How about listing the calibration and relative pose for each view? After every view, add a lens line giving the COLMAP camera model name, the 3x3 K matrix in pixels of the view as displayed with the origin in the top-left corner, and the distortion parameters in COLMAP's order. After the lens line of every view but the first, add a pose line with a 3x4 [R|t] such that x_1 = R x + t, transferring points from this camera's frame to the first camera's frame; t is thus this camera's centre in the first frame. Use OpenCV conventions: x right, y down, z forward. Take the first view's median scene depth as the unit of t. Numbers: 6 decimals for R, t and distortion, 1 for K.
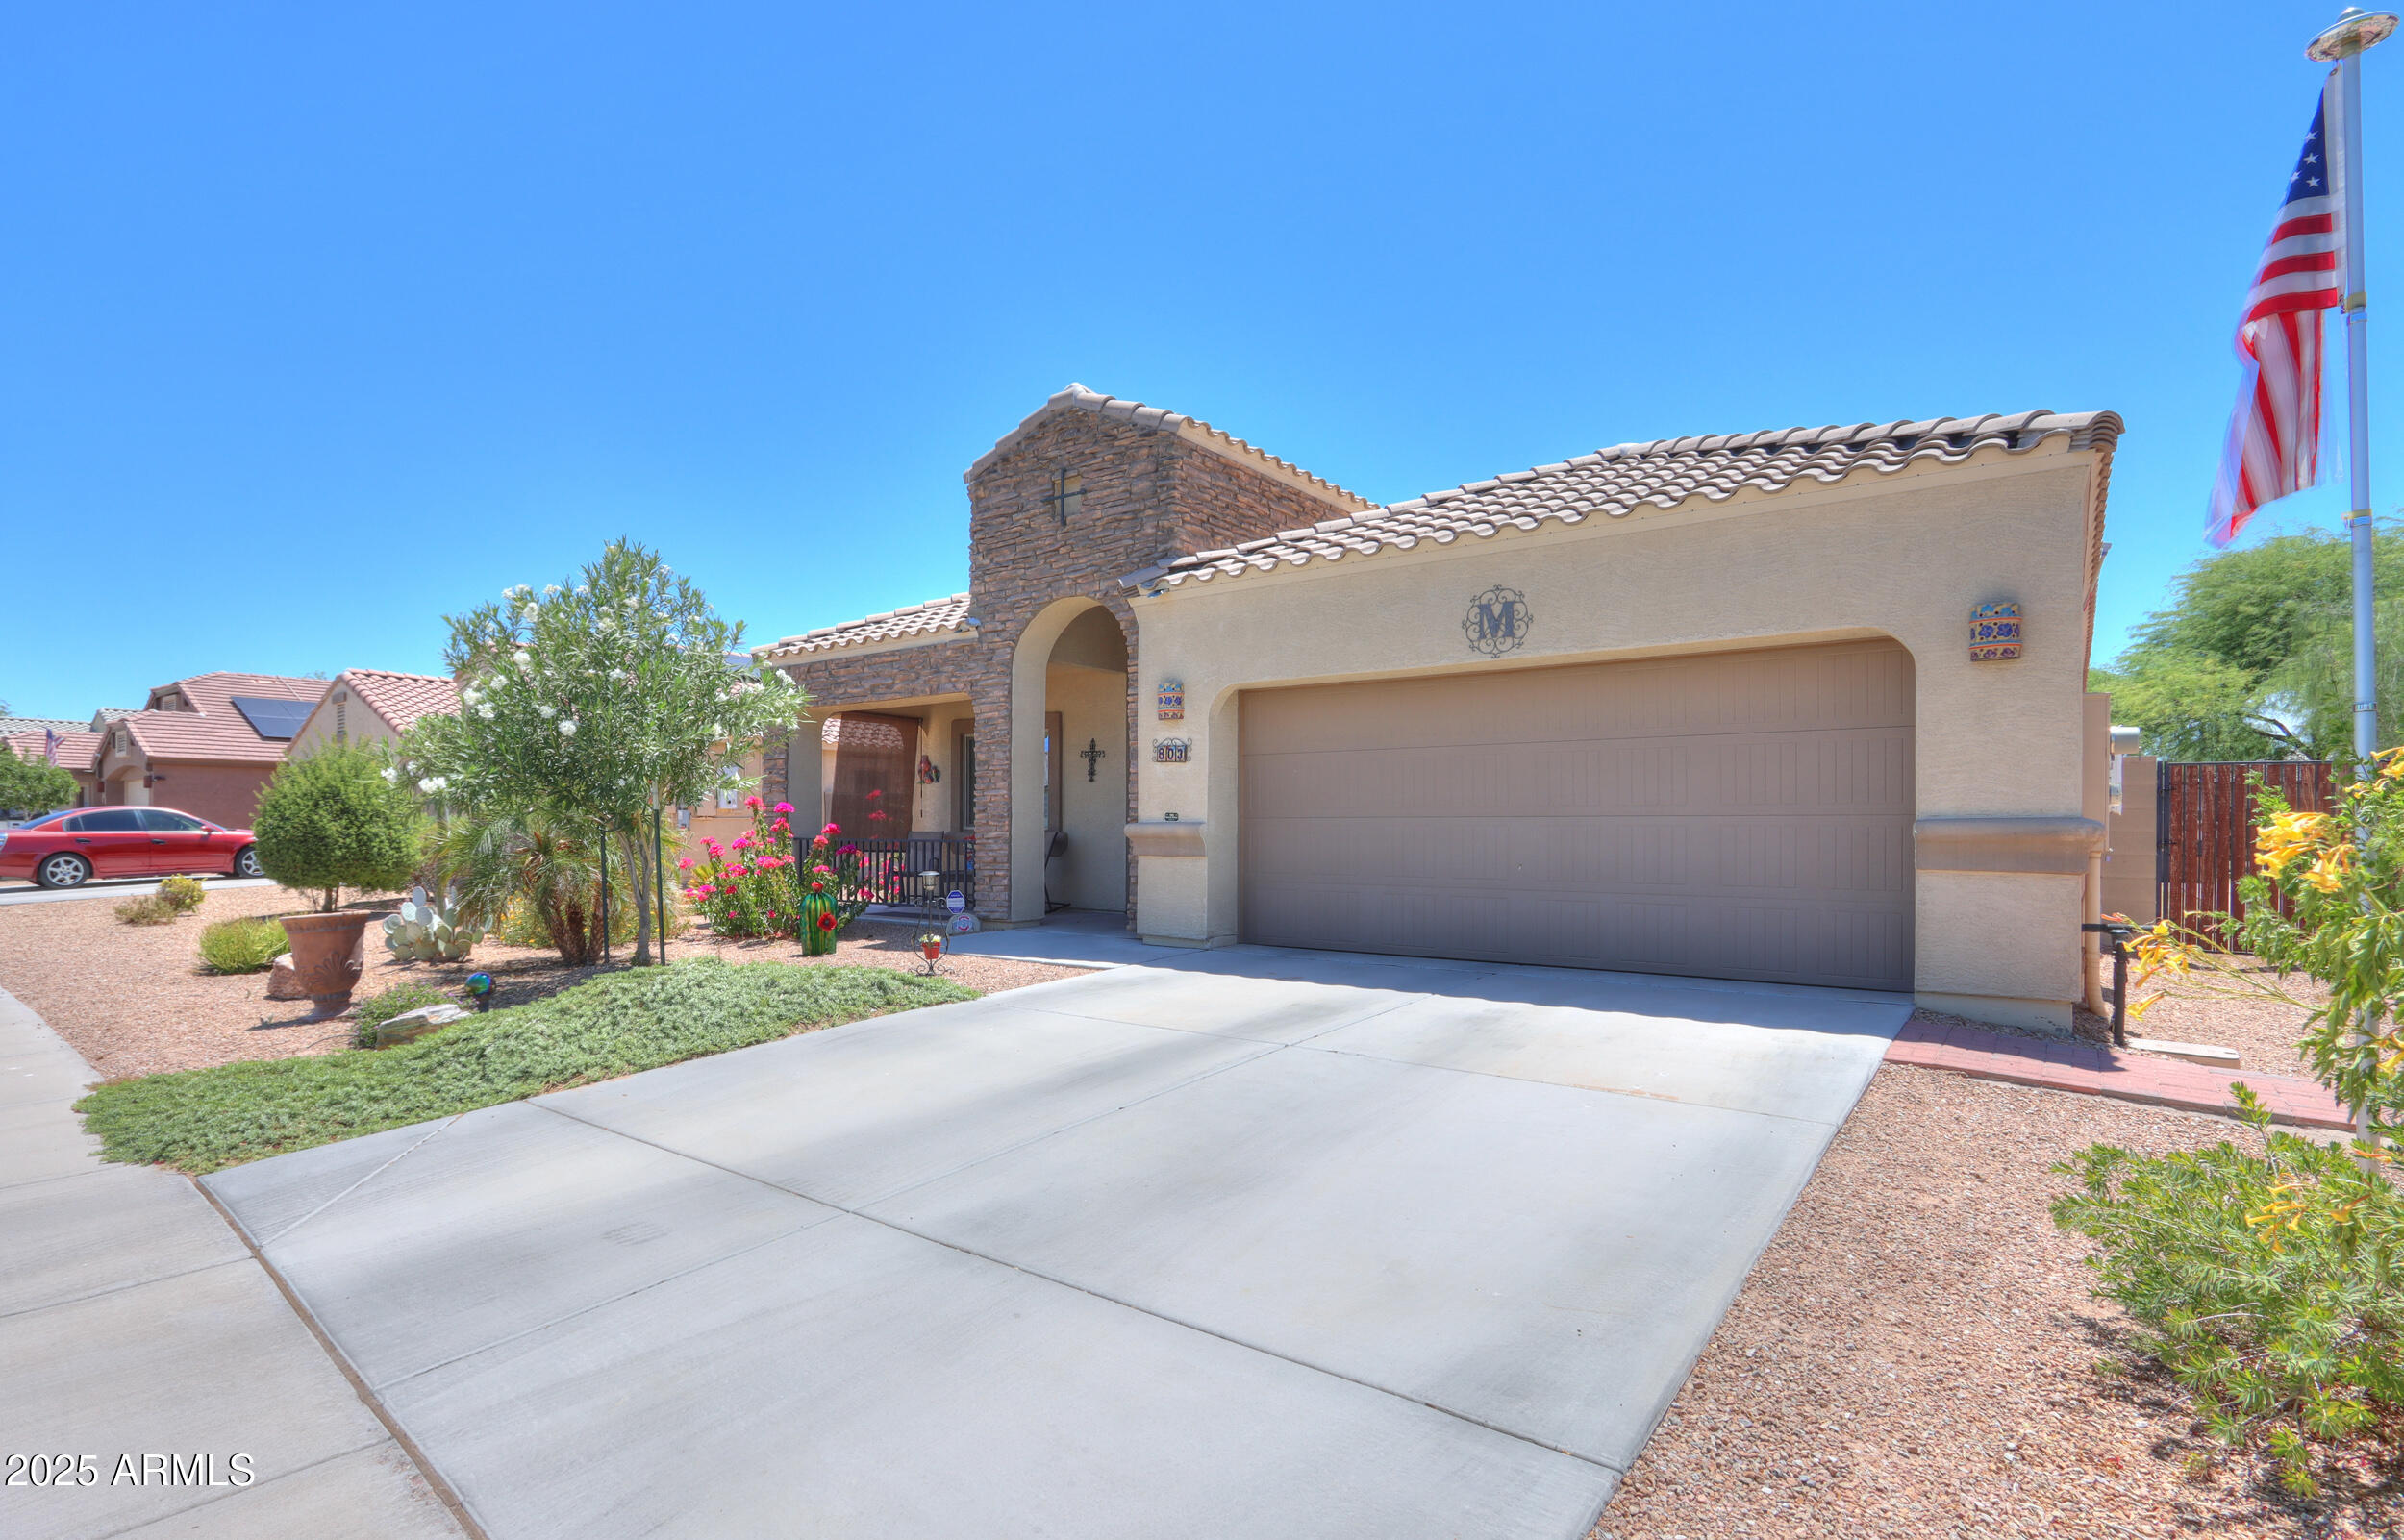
lens RADIAL K [[1141.0, 0, 1196.4], [0, 1141.0, 794.1], [0, 0, 1]] dist [-0.002915, -0.000168]
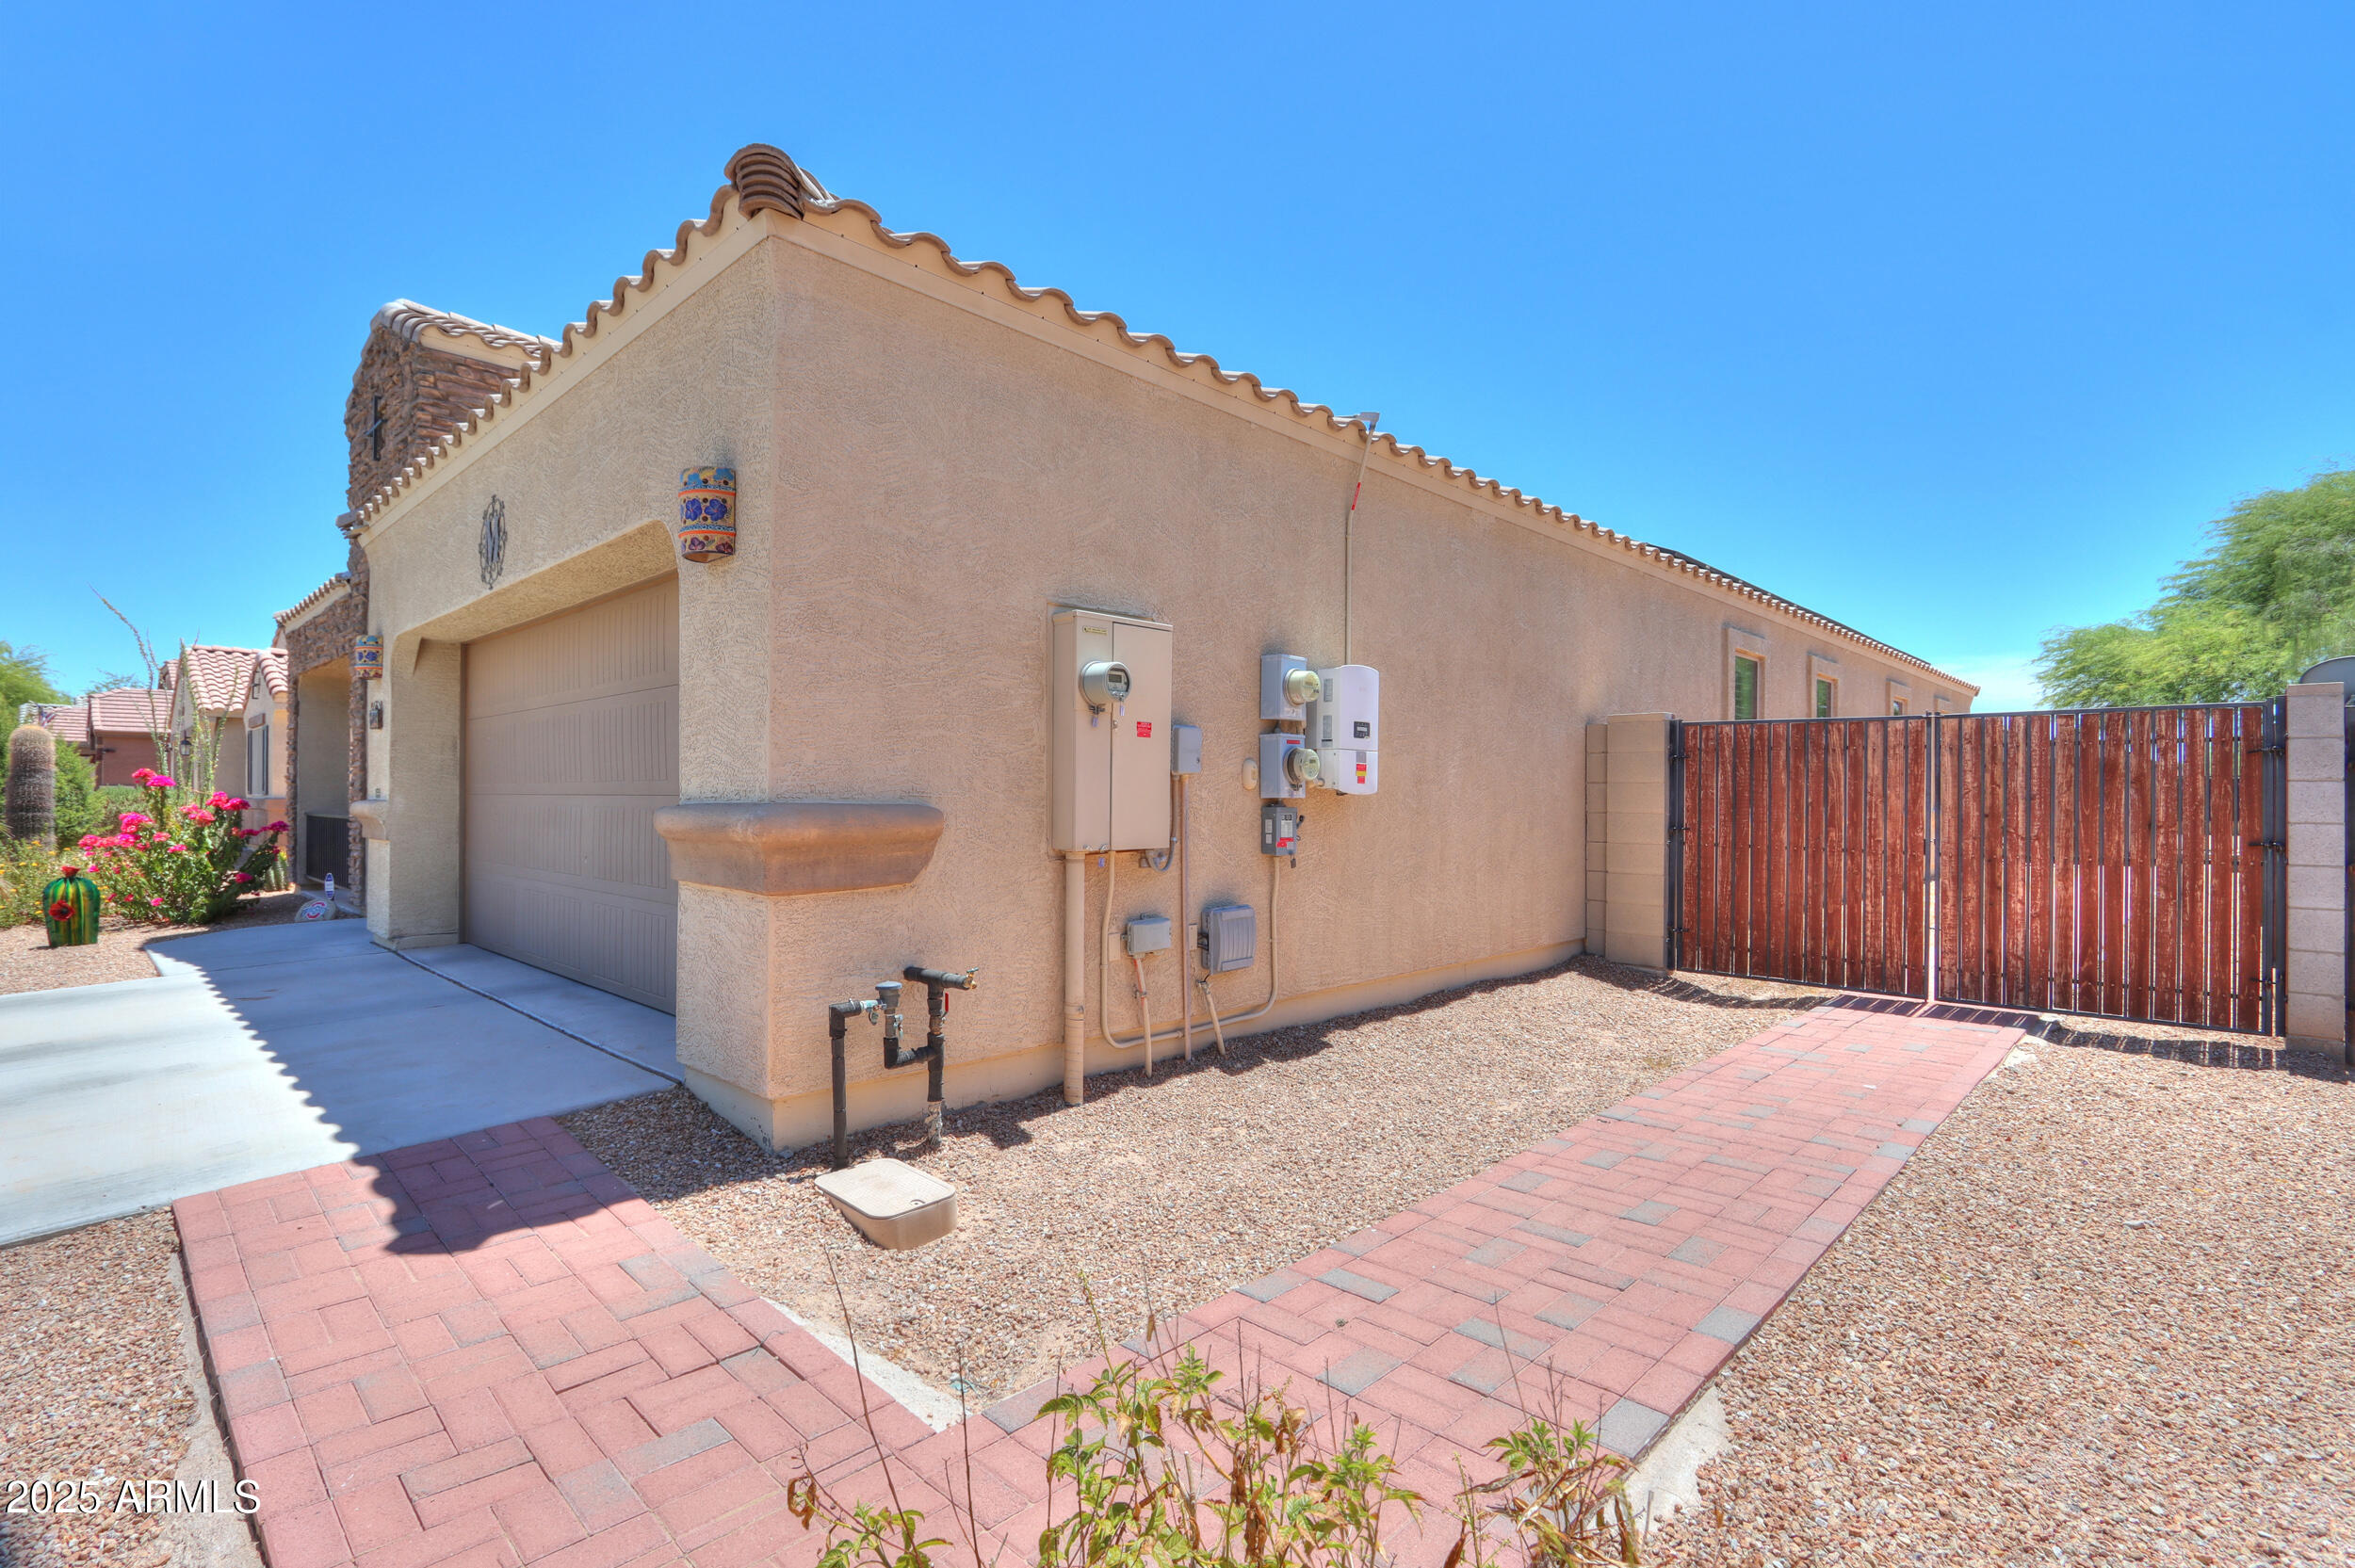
lens RADIAL K [[1083.3, 0, 1127.2], [0, 1083.3, 781.6], [0, 0, 1]] dist [0.000201, 0.000192]
pose [[0.993629, 0.000055, -0.112698, 0.614103], [0.001920, 0.999846, 0.017421, -0.001604], [0.112682, -0.017526, 0.993477, 0.258147]]
